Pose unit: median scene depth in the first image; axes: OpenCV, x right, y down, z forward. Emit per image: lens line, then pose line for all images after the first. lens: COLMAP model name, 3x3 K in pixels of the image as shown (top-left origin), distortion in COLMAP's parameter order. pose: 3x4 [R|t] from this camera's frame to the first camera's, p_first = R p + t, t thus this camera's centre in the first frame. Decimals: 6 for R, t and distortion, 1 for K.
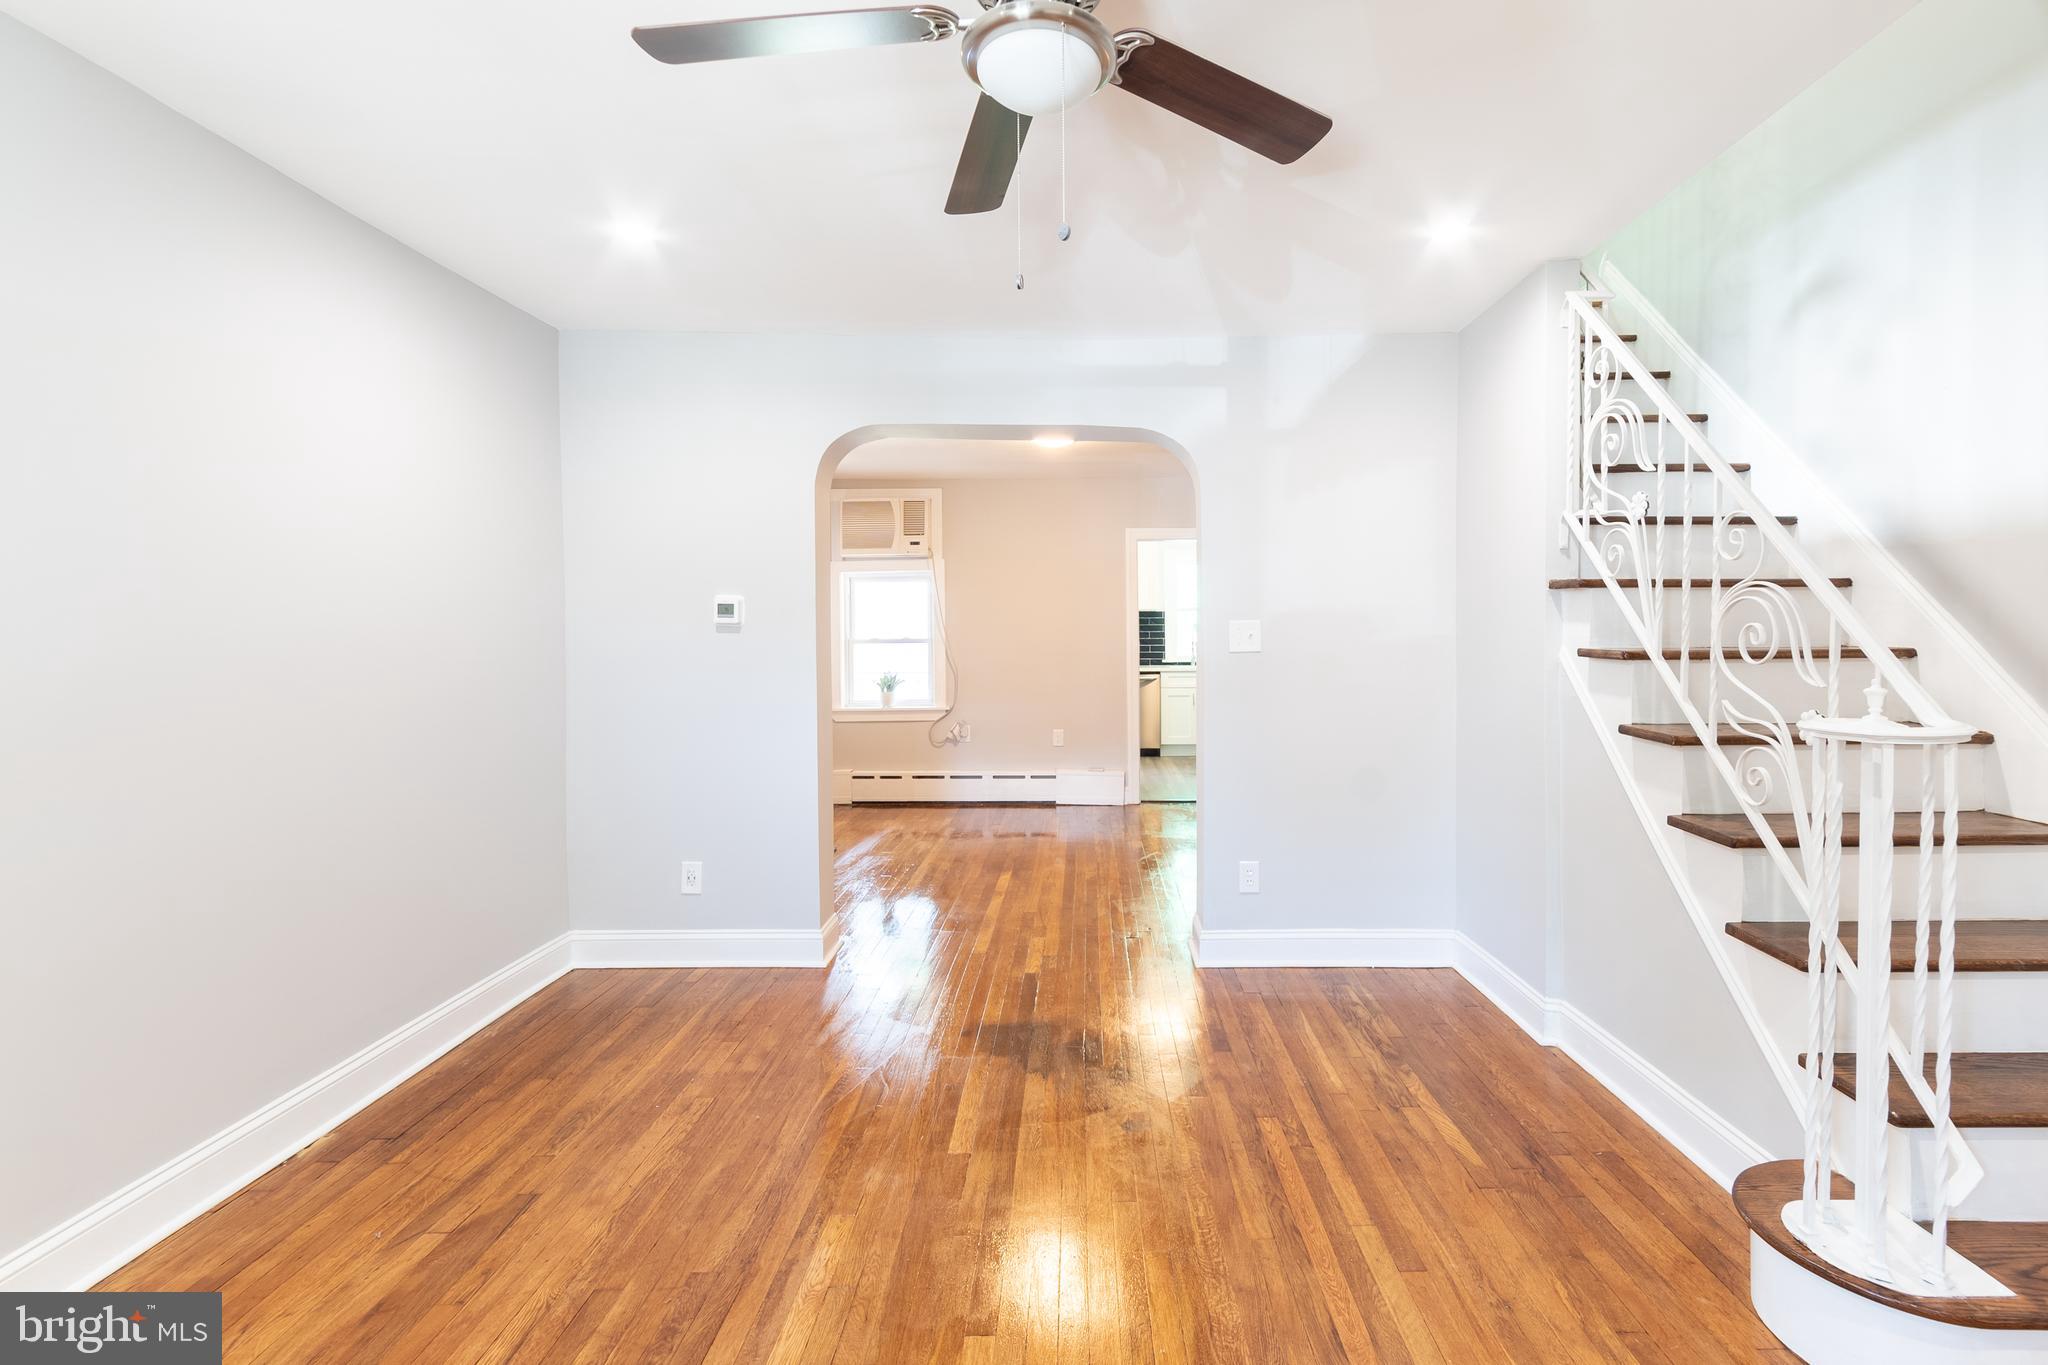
lens RADIAL K [[969.1, 0, 1031.2], [0, 969.1, 672.0], [0, 0, 1]] dist [0.009450, -0.000307]
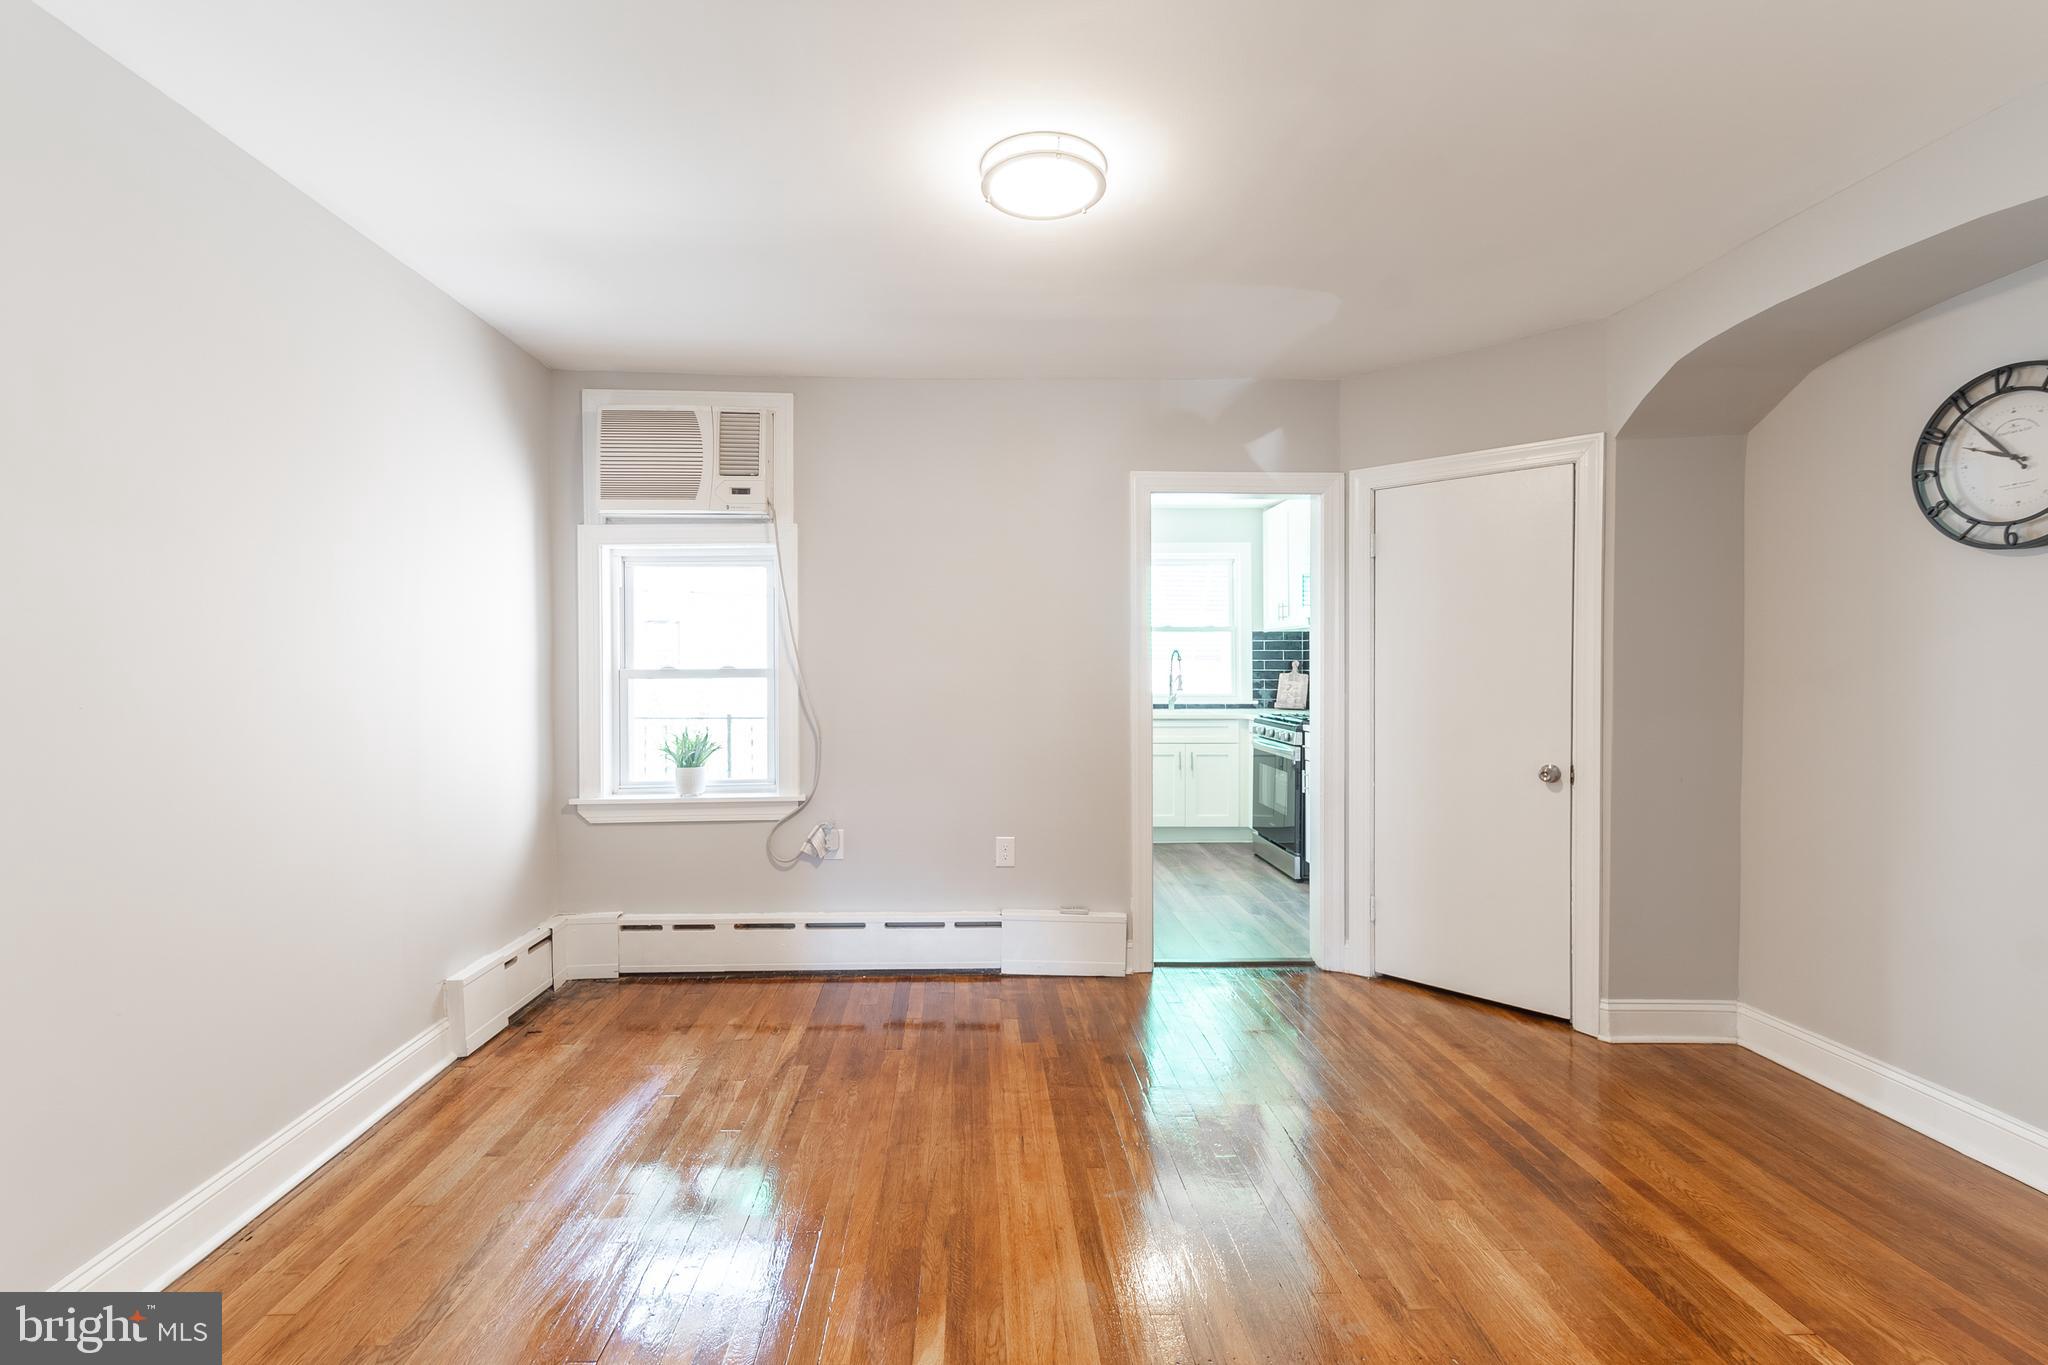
lens RADIAL K [[969.1, 0, 971.5], [0, 969.1, 675.8], [0, 0, 1]] dist [0.009450, -0.000307]
pose [[0.997315, 0.003415, 0.073148, -0.031449], [-0.002115, 0.999839, -0.017832, -0.021756], [-0.073197, 0.017630, 0.997162, 0.451896]]
